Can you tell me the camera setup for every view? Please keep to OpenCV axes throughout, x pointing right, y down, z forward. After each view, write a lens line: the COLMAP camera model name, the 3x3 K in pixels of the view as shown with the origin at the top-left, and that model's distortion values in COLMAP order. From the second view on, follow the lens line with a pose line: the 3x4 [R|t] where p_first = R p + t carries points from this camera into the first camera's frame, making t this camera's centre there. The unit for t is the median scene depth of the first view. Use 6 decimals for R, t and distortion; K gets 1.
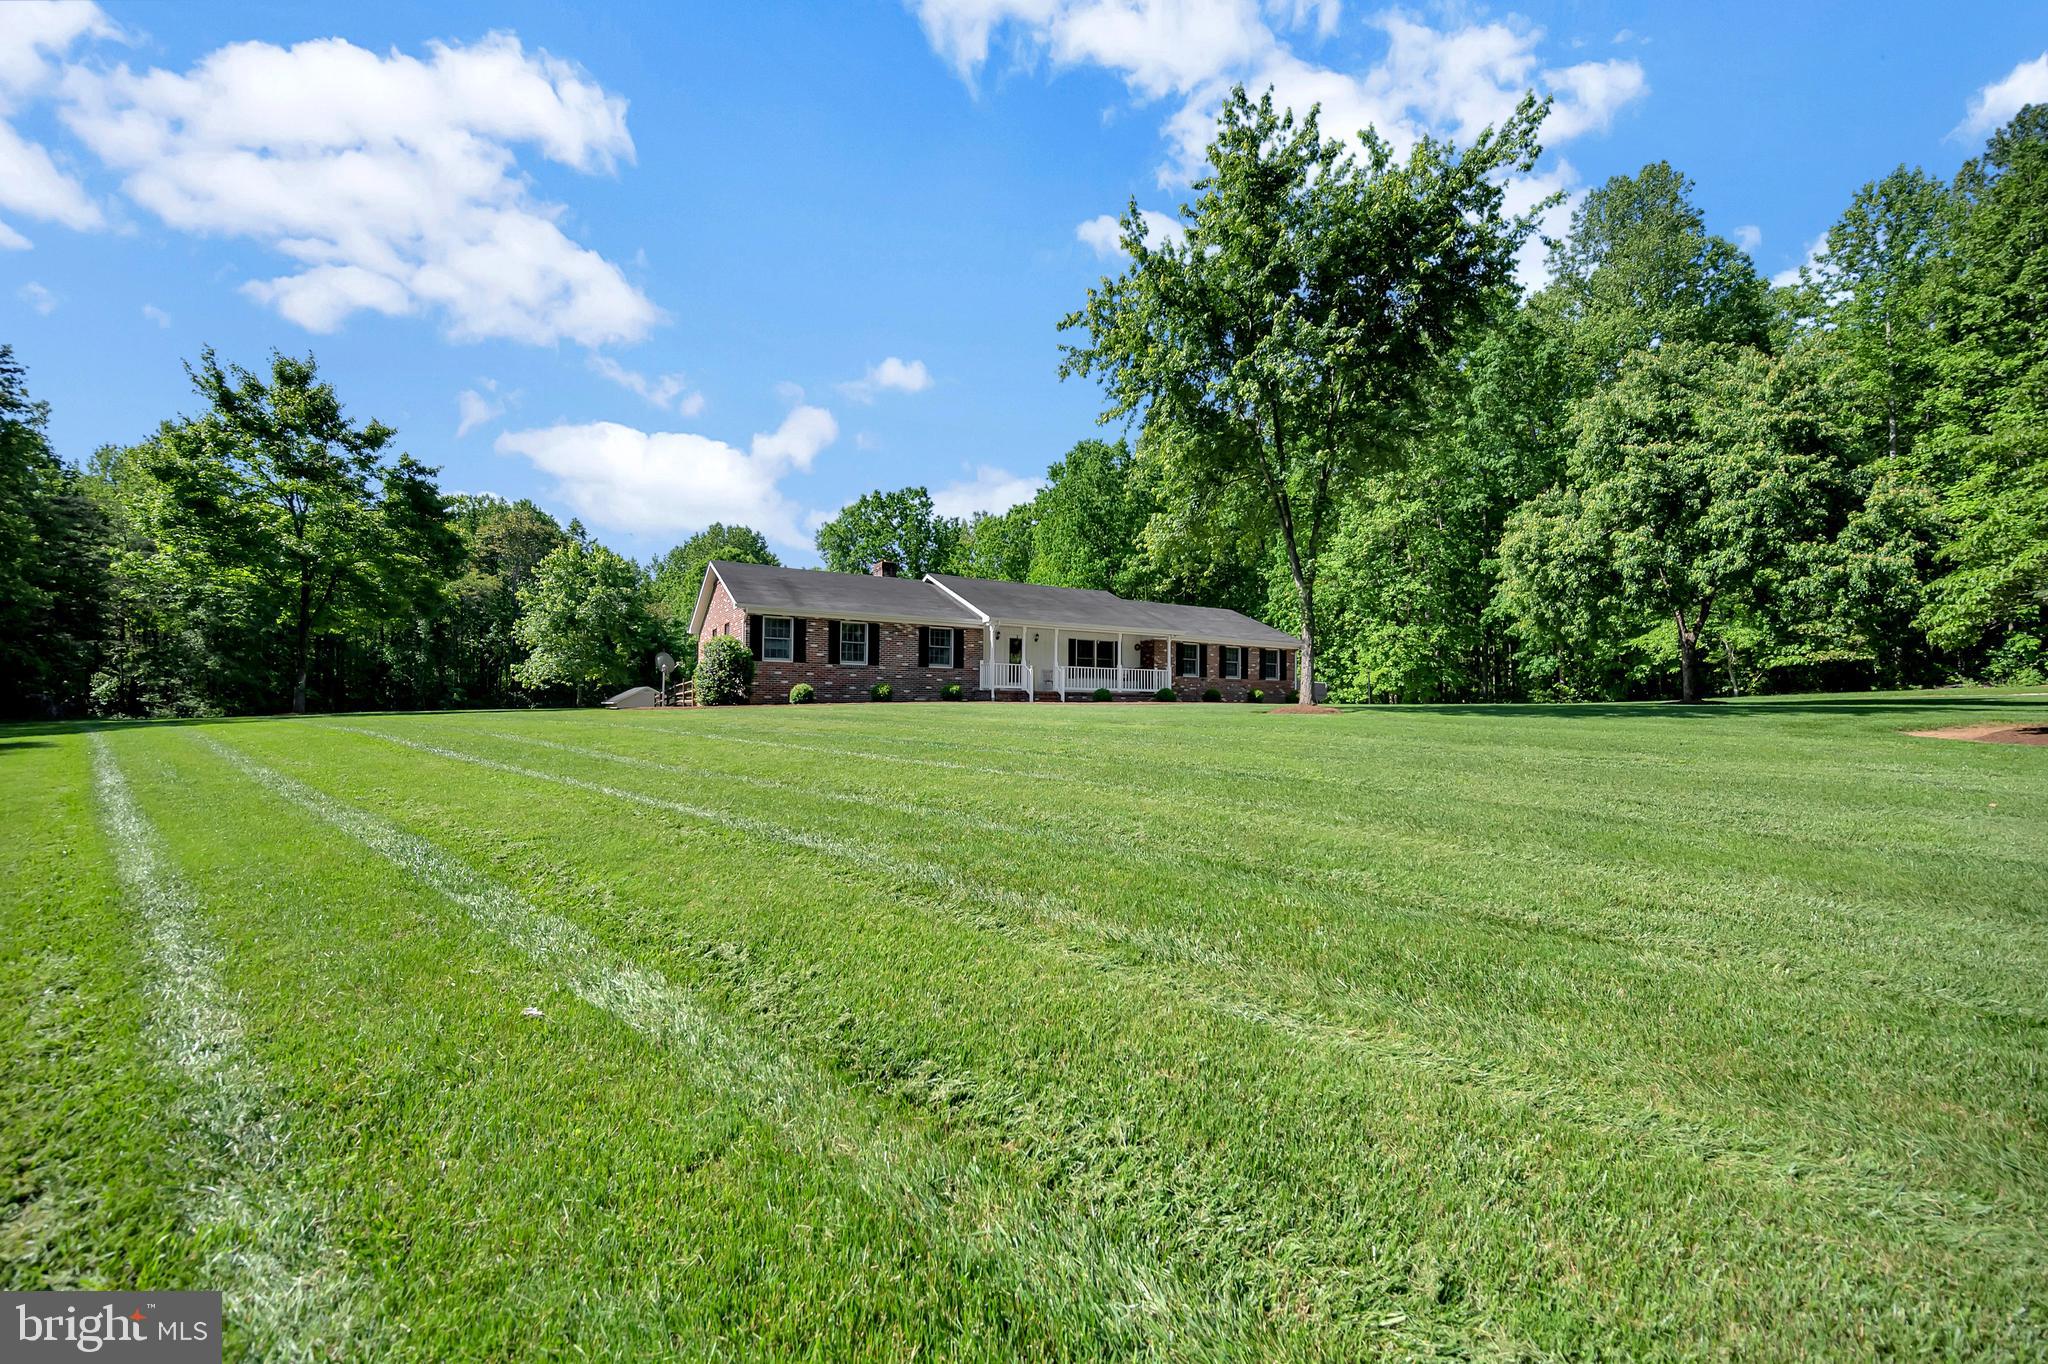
lens RADIAL K [[818.4, 0, 1024.0], [0, 818.4, 682.0], [0, 0, 1]] dist [0.000576, 0.000193]
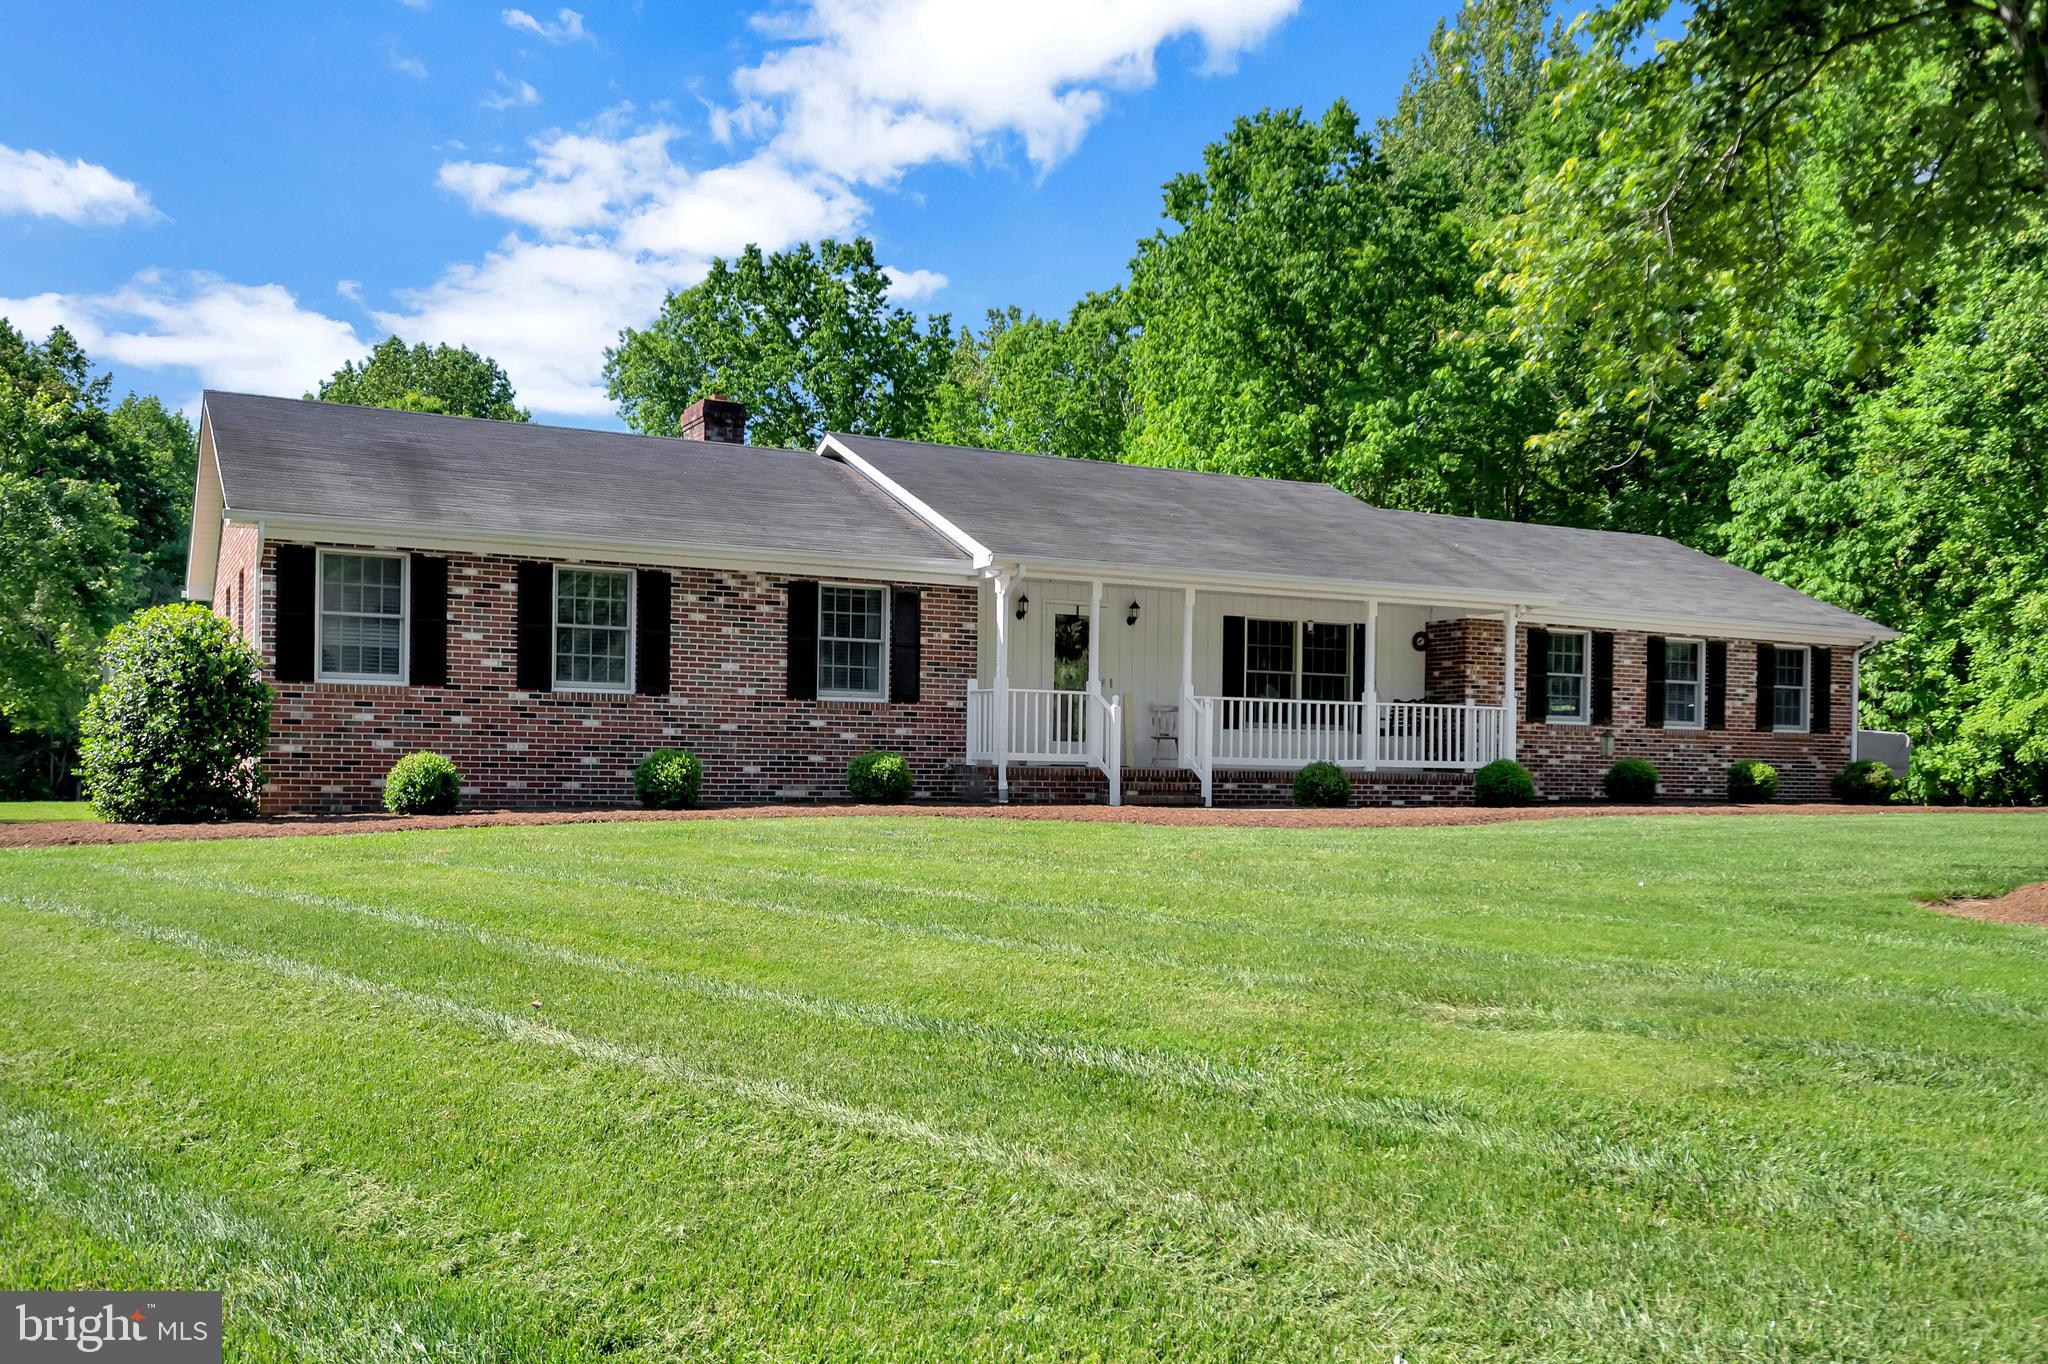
lens RADIAL K [[1795.8, 0, 1004.7], [0, 1795.8, 773.1], [0, 0, 1]] dist [-0.002979, 0.000615]
pose [[0.998369, 0.008197, -0.056496, 0.004473], [-0.005949, 0.999188, 0.039837, -0.015295], [0.056777, -0.039436, 0.997608, 0.217536]]
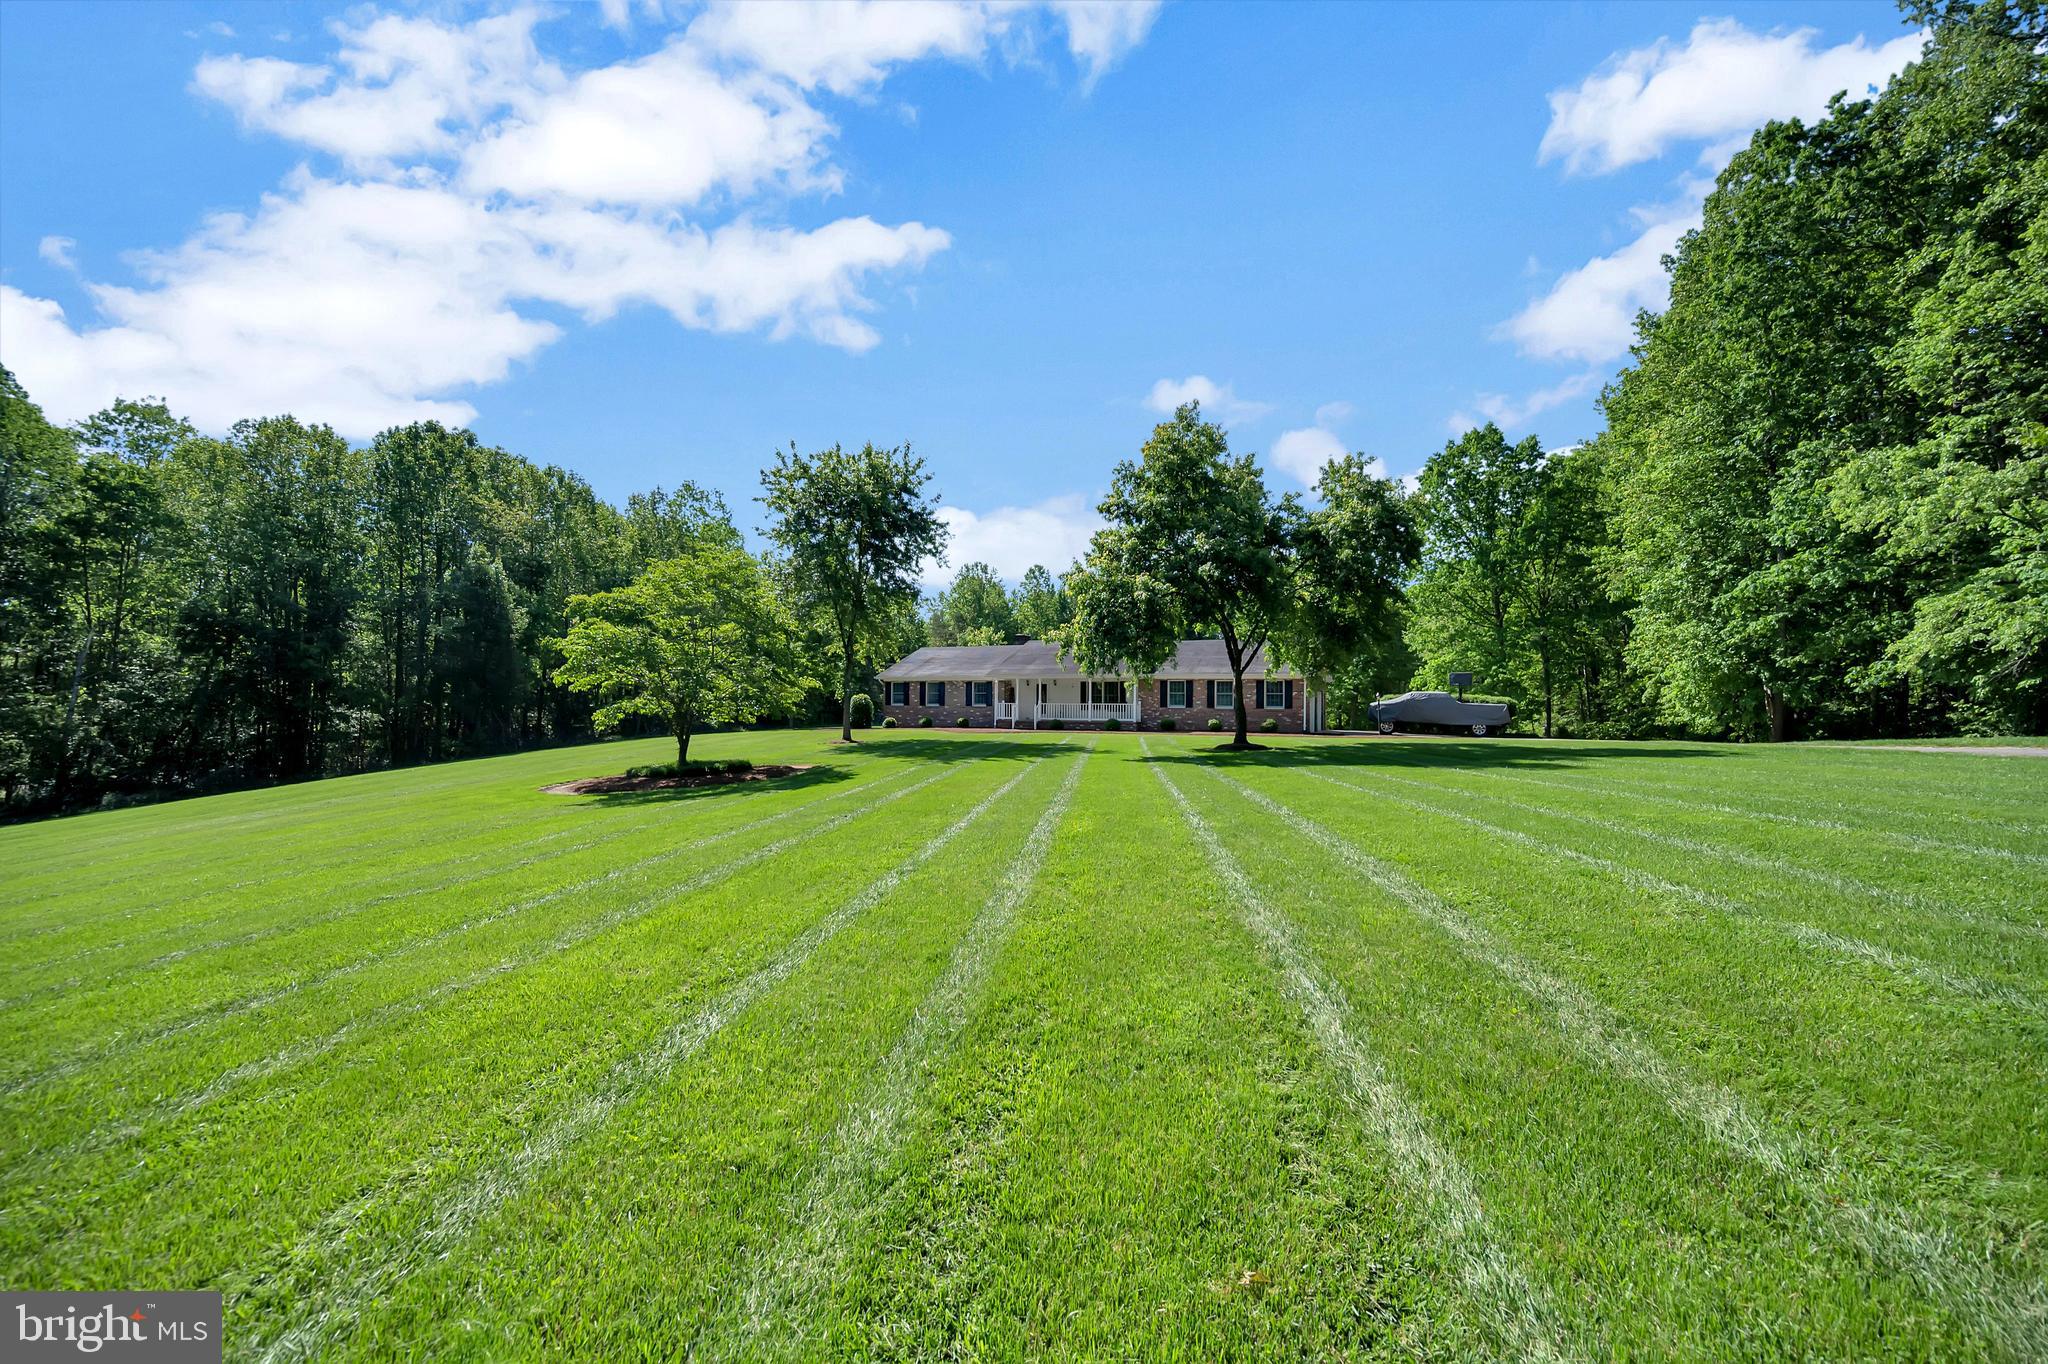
lens RADIAL K [[802.6, 0, 1027.4], [0, 802.6, 711.0], [0, 0, 1]] dist [0.000930, 0.000067]
pose [[0.568340, 0.005613, -0.822775, 1.113563], [0.029099, 0.999214, 0.026917, -0.042080], [0.822279, -0.039240, 0.567730, 0.147565]]
